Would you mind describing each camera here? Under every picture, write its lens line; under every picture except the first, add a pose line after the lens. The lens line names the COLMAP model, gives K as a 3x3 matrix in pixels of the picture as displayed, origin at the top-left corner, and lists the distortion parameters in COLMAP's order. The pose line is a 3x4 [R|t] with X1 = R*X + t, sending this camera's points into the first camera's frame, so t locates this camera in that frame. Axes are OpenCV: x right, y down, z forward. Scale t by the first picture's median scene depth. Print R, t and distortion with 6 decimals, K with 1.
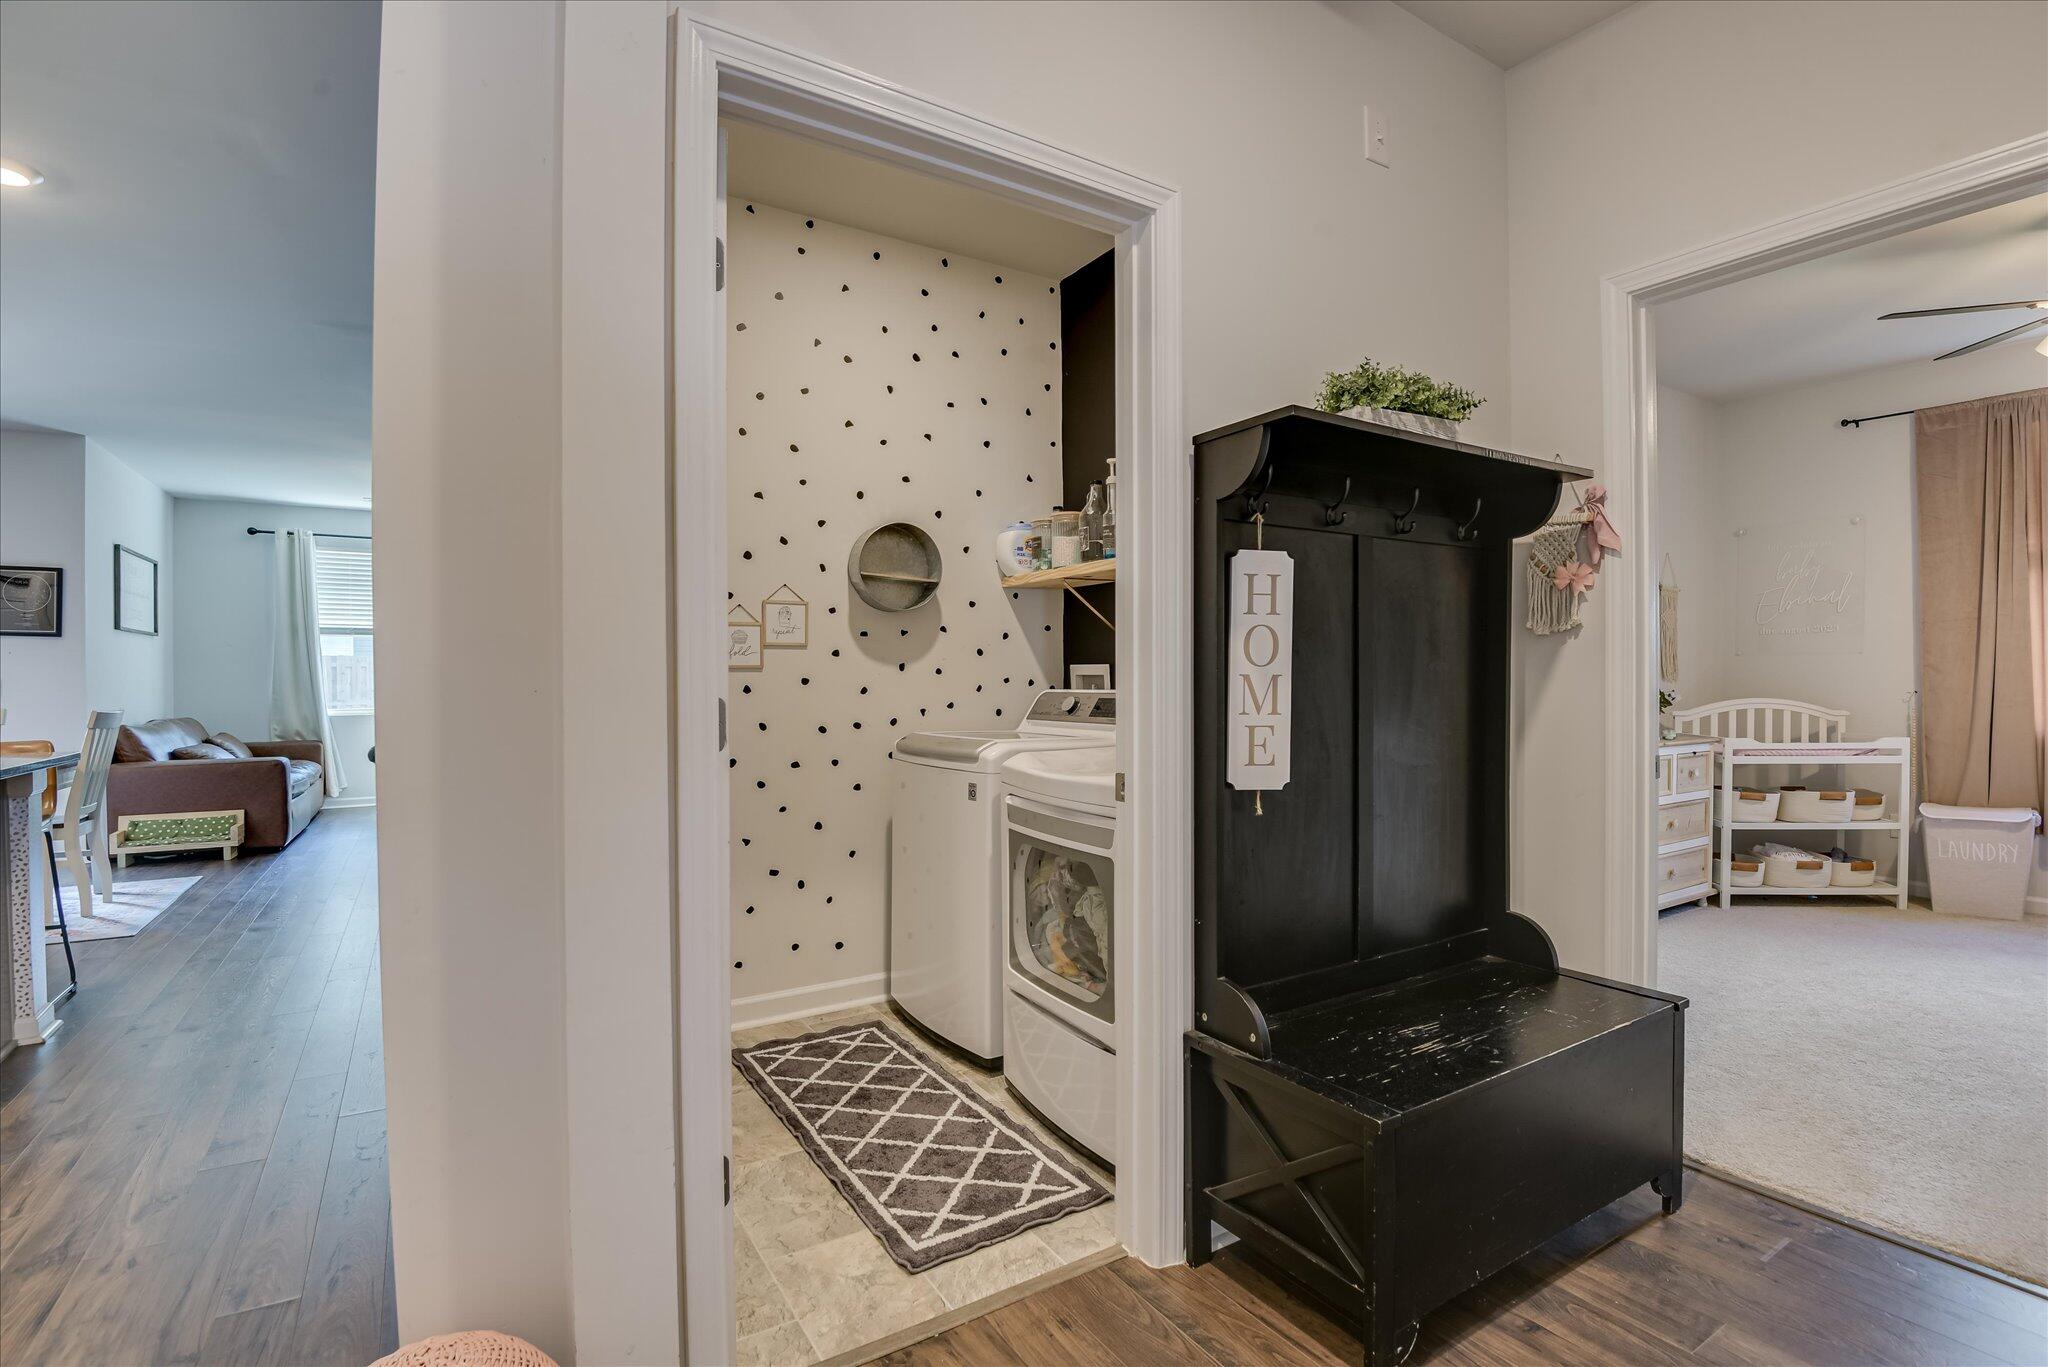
lens RADIAL K [[975.2, 0, 1037.5], [0, 975.2, 675.3], [0, 0, 1]] dist [0.024385, -0.000368]
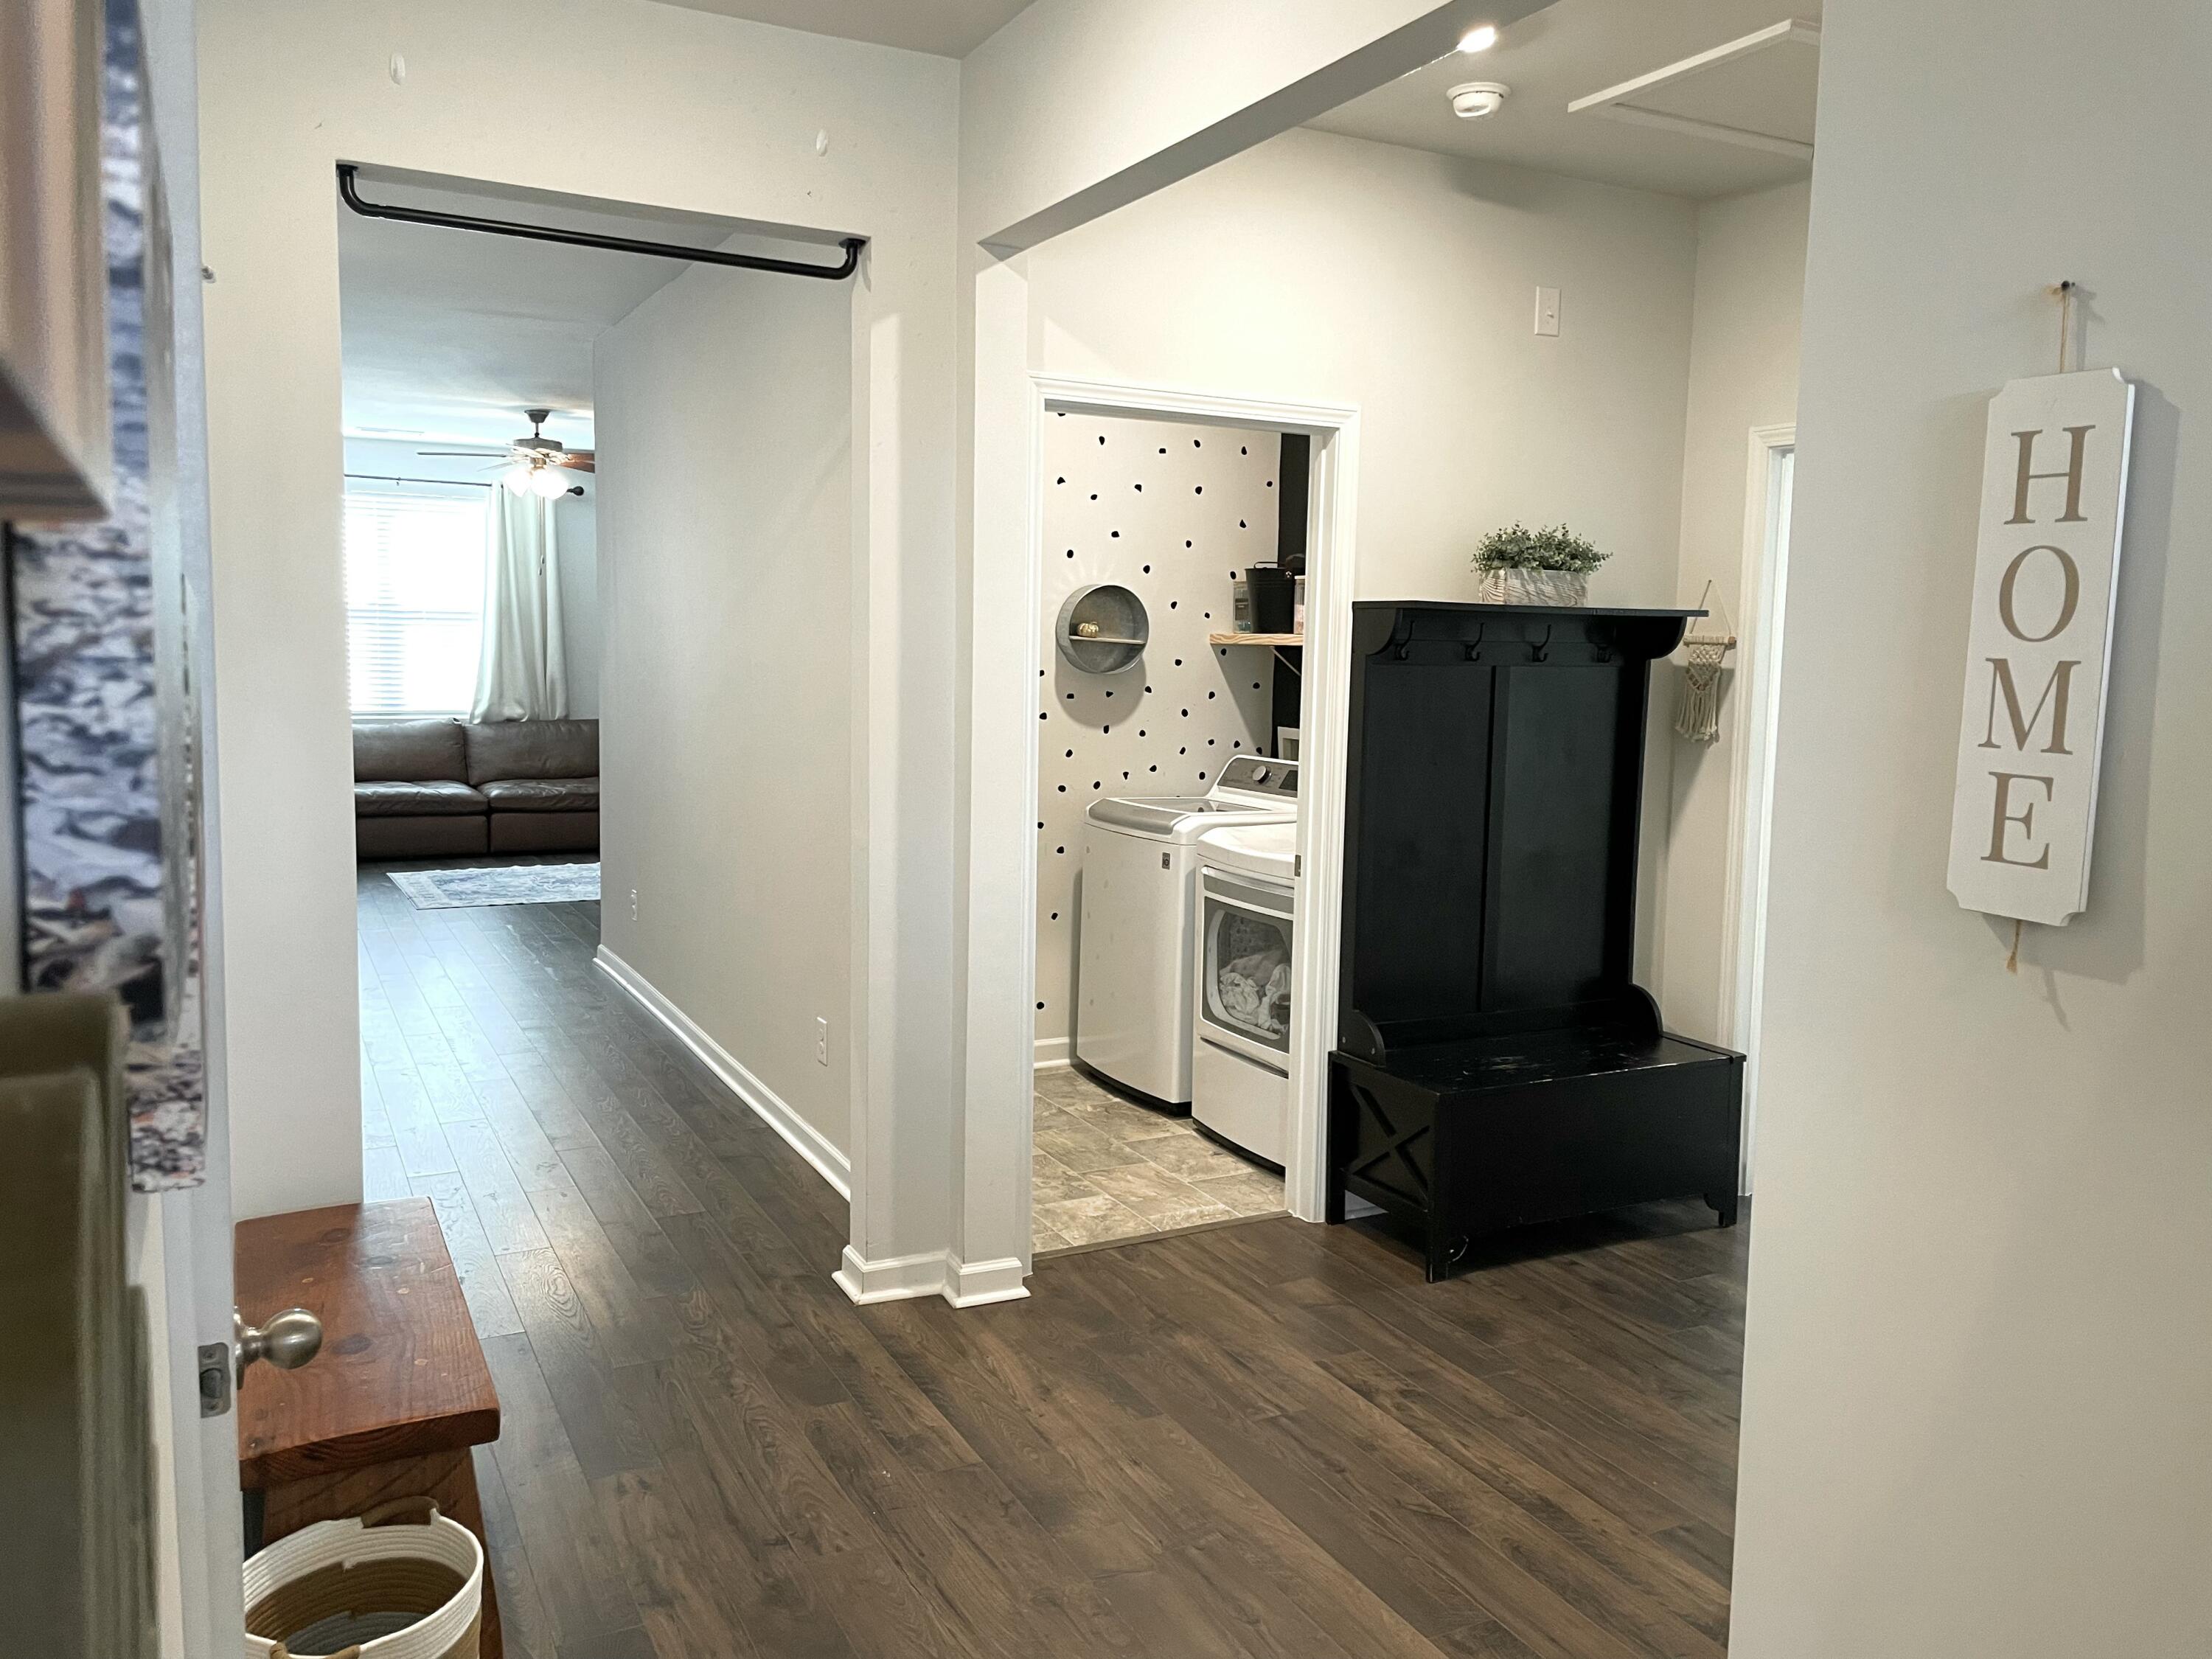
lens RADIAL K [[1655.9, 0, 1106.0], [0, 1655.9, 829.5], [0, 0, 1]] dist [-0.279425, -0.000119]
pose [[0.995293, 0.041625, -0.087514, 0.015382], [-0.031514, 0.992992, 0.113902, -0.127145], [0.091642, -0.110608, 0.989630, -0.866854]]
